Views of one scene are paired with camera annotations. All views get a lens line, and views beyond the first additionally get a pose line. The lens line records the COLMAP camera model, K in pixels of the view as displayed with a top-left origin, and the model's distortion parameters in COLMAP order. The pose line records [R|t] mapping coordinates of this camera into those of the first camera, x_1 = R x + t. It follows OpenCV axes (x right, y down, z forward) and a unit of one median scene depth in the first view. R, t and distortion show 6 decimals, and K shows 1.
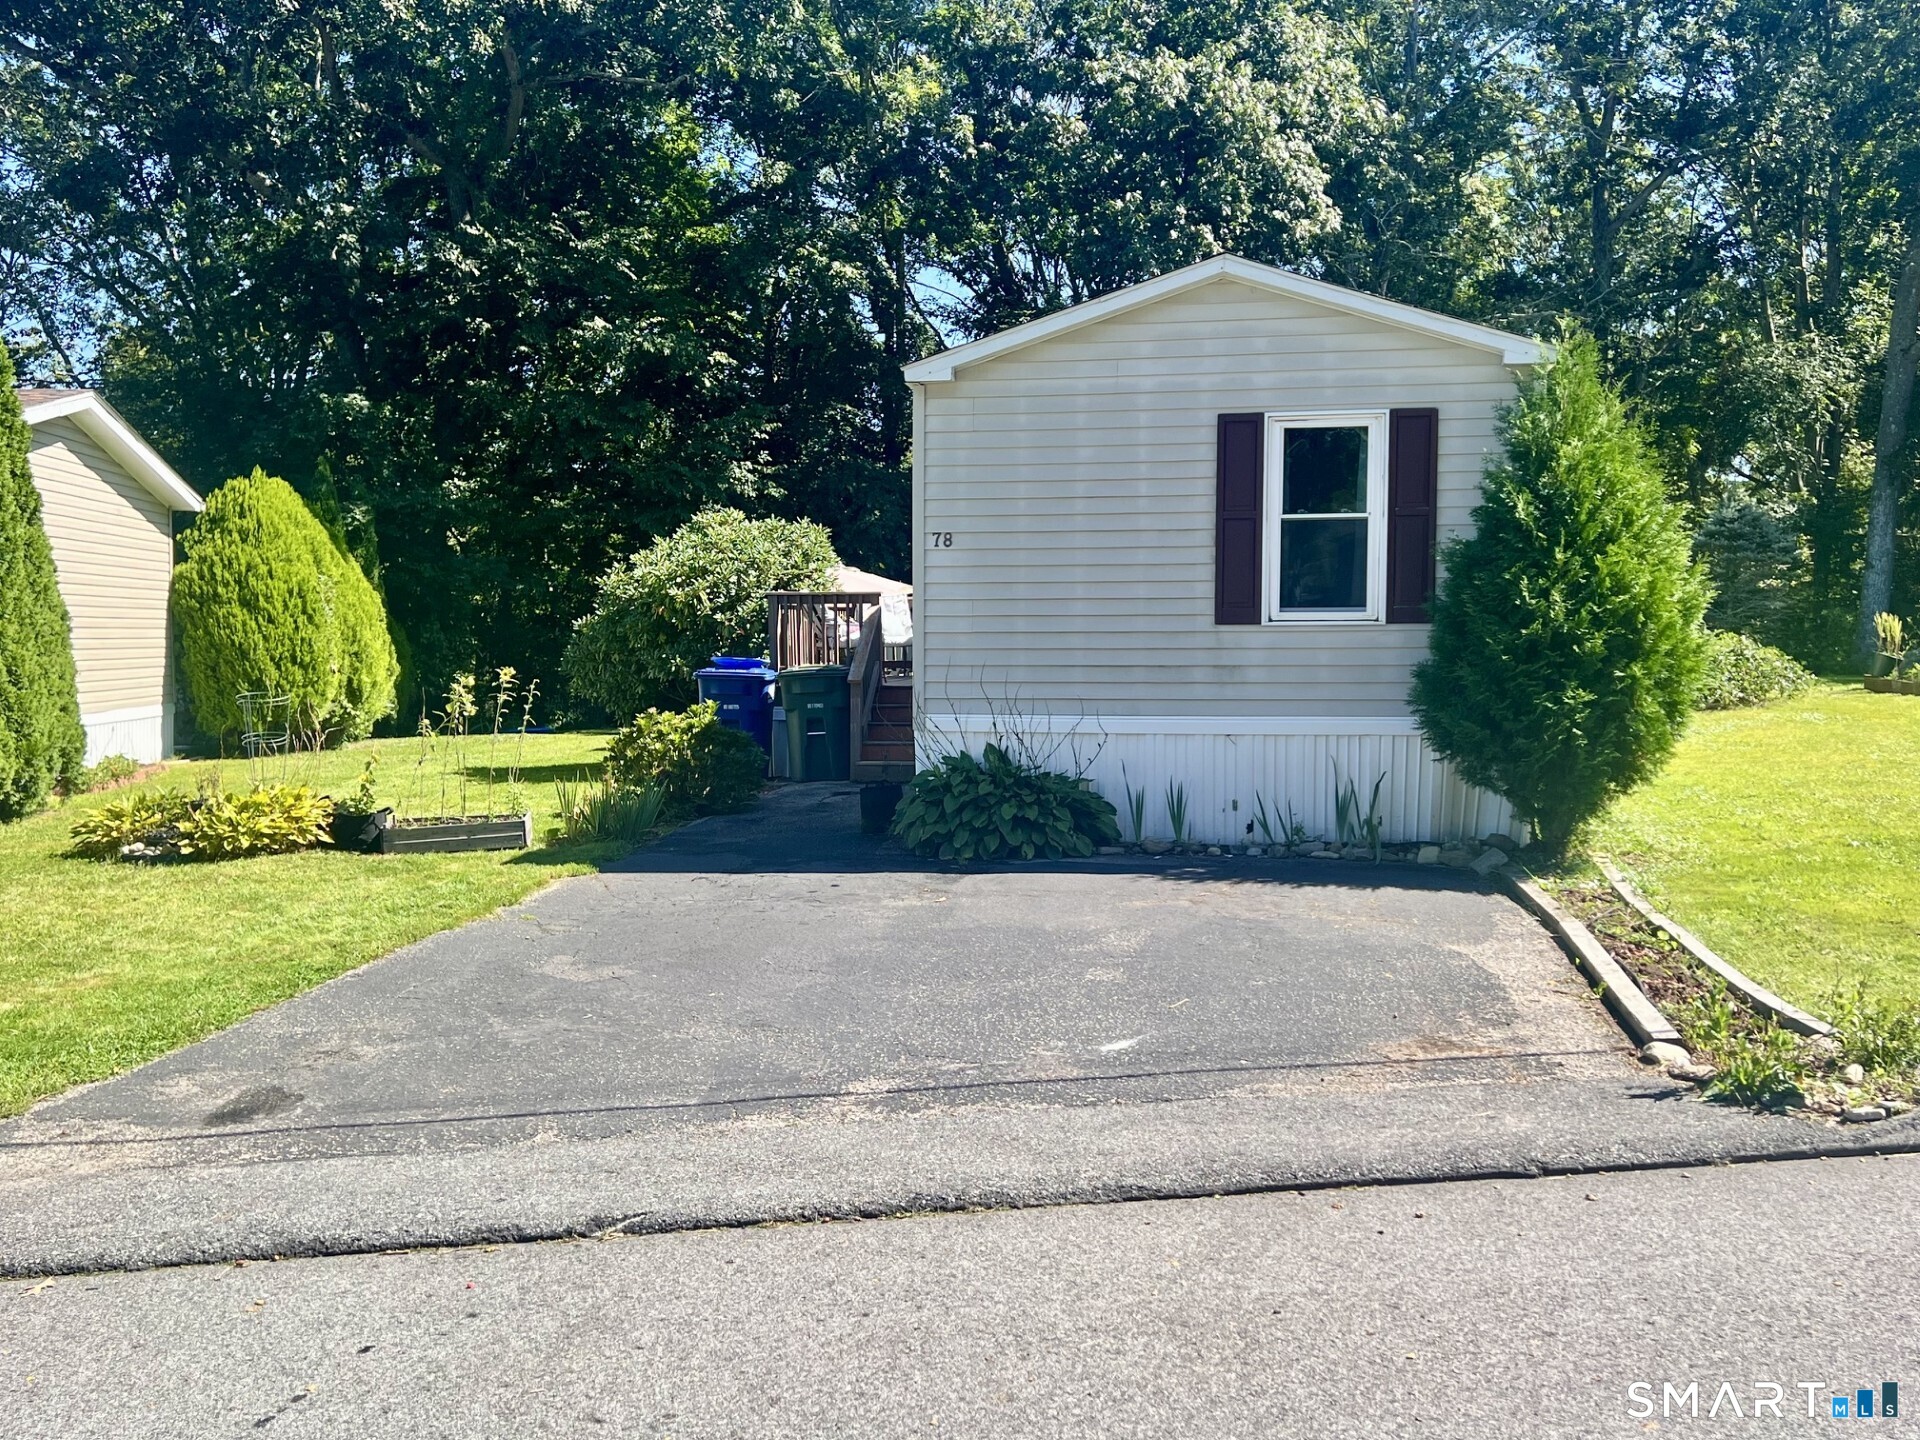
lens RADIAL K [[1849.0, 0, 952.4], [0, 1849.0, 754.4], [0, 0, 1]] dist [0.046309, 0.000953]
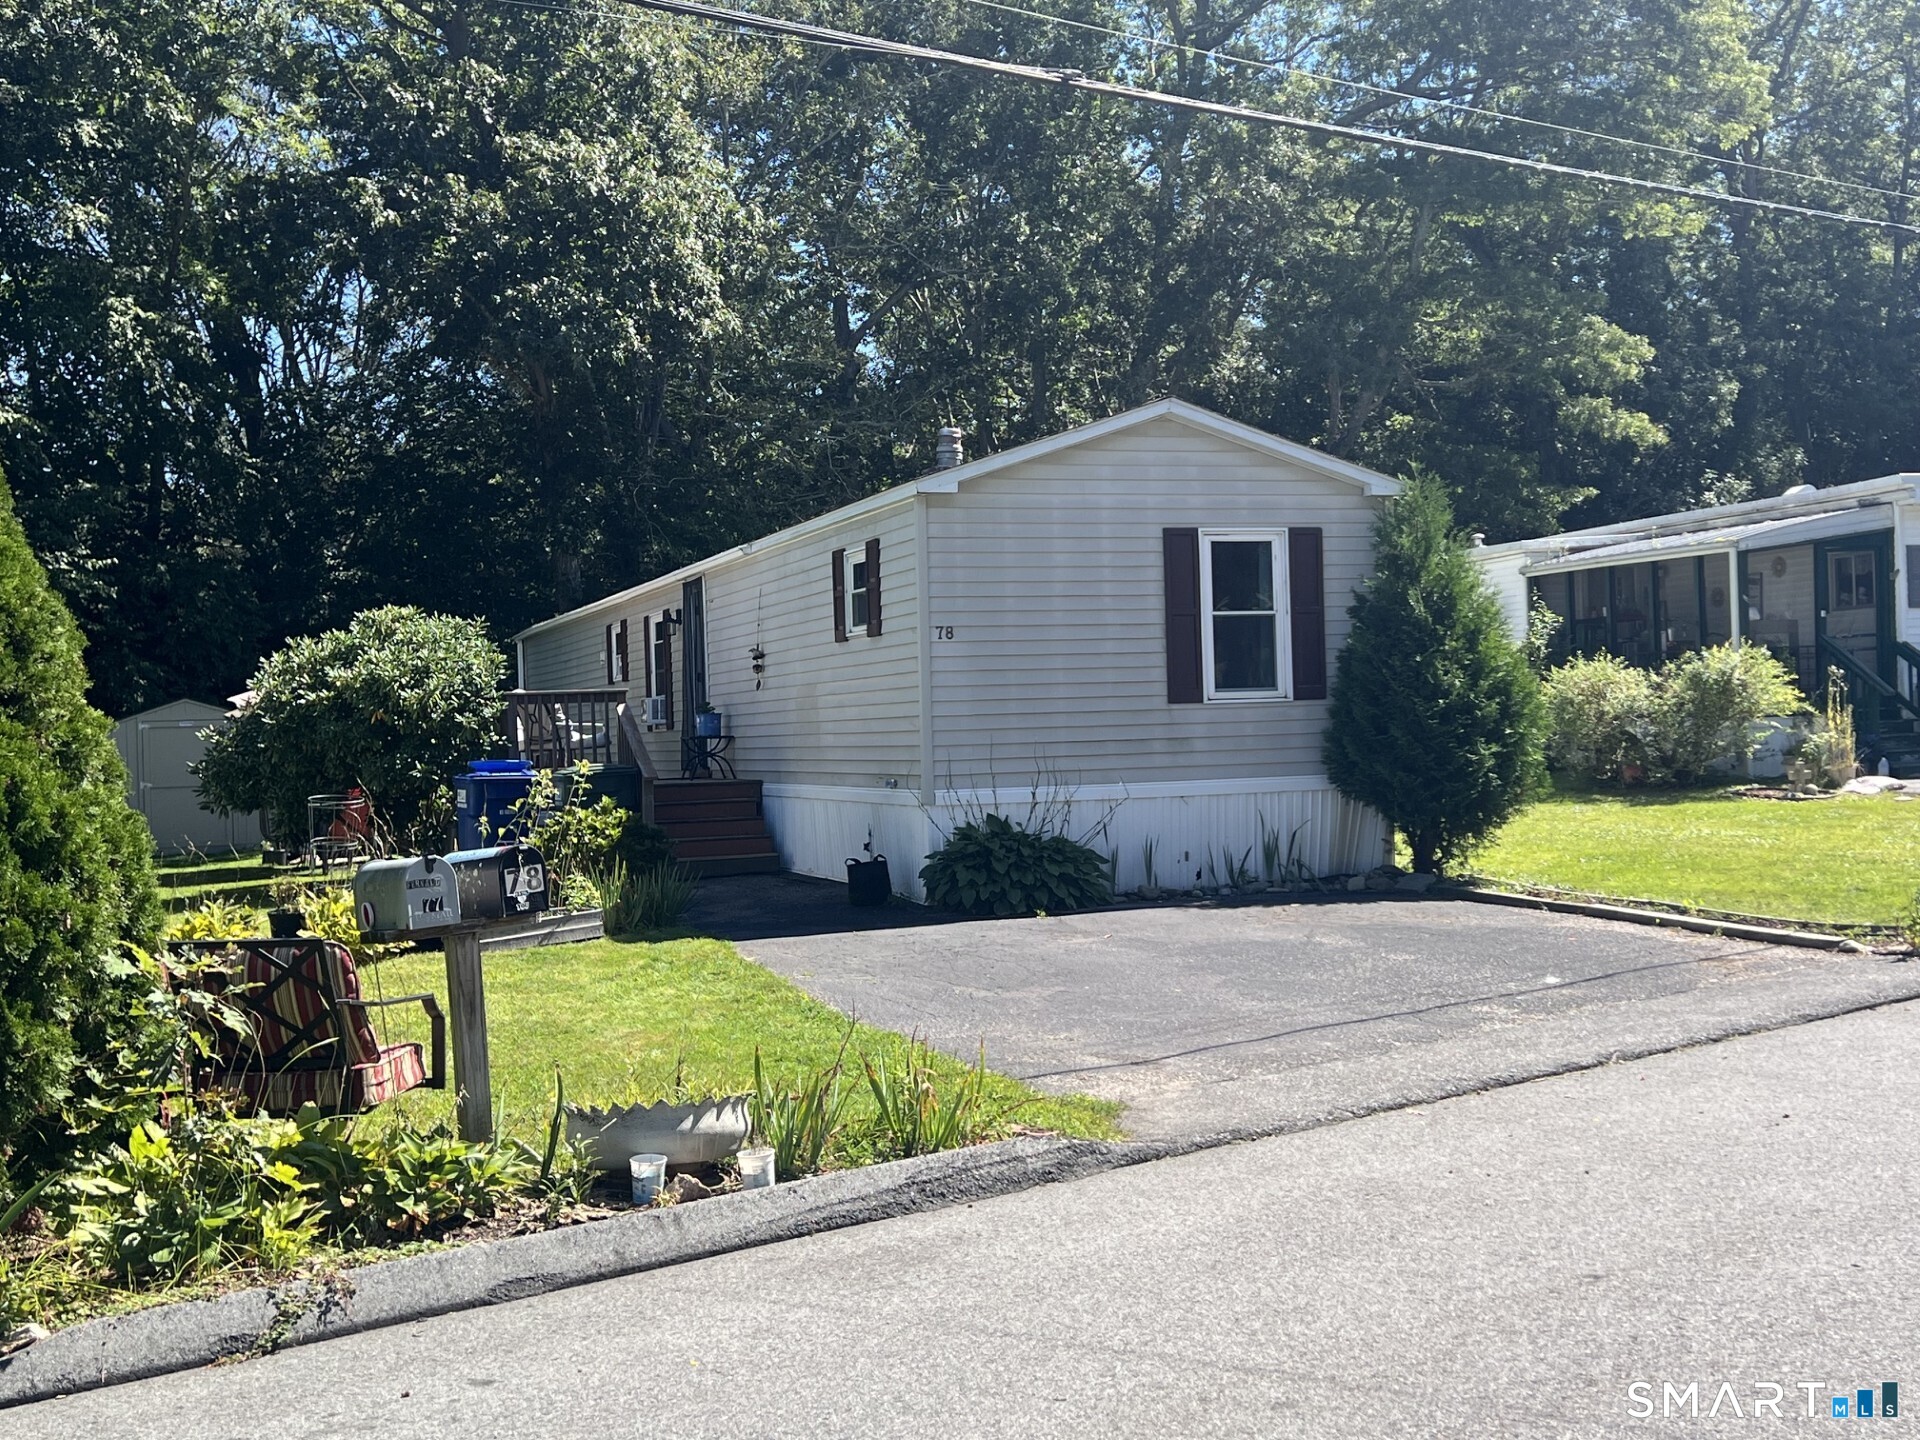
lens RADIAL K [[2197.0, 0, 979.6], [0, 2197.0, 723.8], [0, 0, 1]] dist [0.035508, -0.043594]
pose [[0.868389, -0.022425, 0.495377, -0.660147], [0.062548, 0.995952, -0.064561, 0.025750], [-0.491924, 0.087048, 0.866276, -0.155438]]
